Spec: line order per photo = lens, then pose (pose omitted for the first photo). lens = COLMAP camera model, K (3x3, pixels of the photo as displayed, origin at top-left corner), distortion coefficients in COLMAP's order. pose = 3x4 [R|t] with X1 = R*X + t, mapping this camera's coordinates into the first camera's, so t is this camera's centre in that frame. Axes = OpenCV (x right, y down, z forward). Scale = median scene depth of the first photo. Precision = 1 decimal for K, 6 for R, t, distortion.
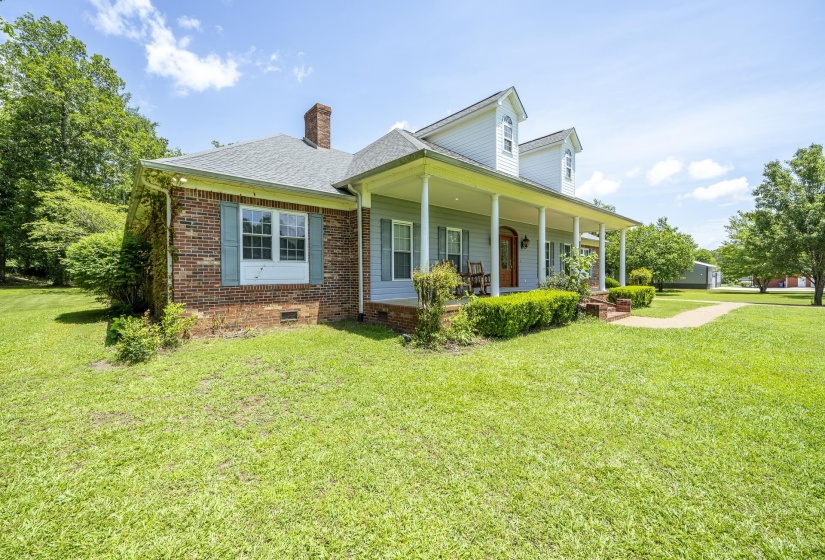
lens RADIAL K [[337.8, 0, 409.4], [0, 337.8, 282.0], [0, 0, 1]] dist [-0.003140, -0.000385]
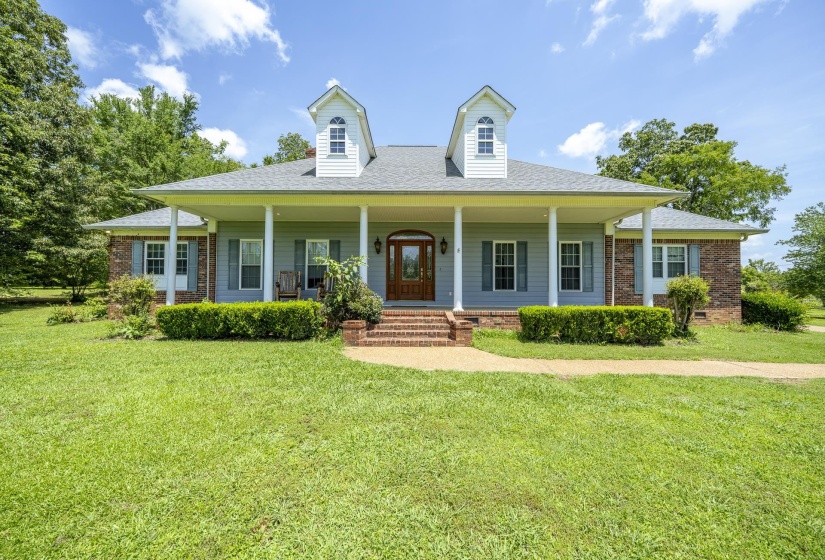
lens RADIAL K [[337.8, 0, 410.4], [0, 337.8, 280.7], [0, 0, 1]] dist [-0.003140, -0.000385]
pose [[0.747550, -0.009767, -0.664134, 0.472358], [-0.021203, 0.999031, -0.038558, -0.000882], [0.663868, 0.042905, 0.746618, 0.199011]]
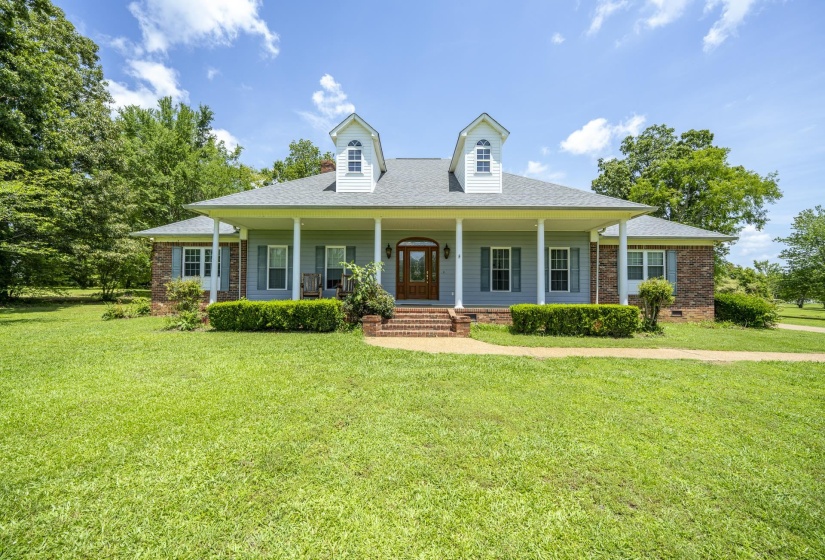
lens RADIAL K [[337.8, 0, 410.0], [0, 337.8, 281.3], [0, 0, 1]] dist [-0.003140, -0.000385]
pose [[0.739489, -0.009294, -0.673104, 0.510537], [-0.023369, 0.998948, -0.039468, 0.000782], [0.672763, 0.044916, 0.738494, 0.148424]]
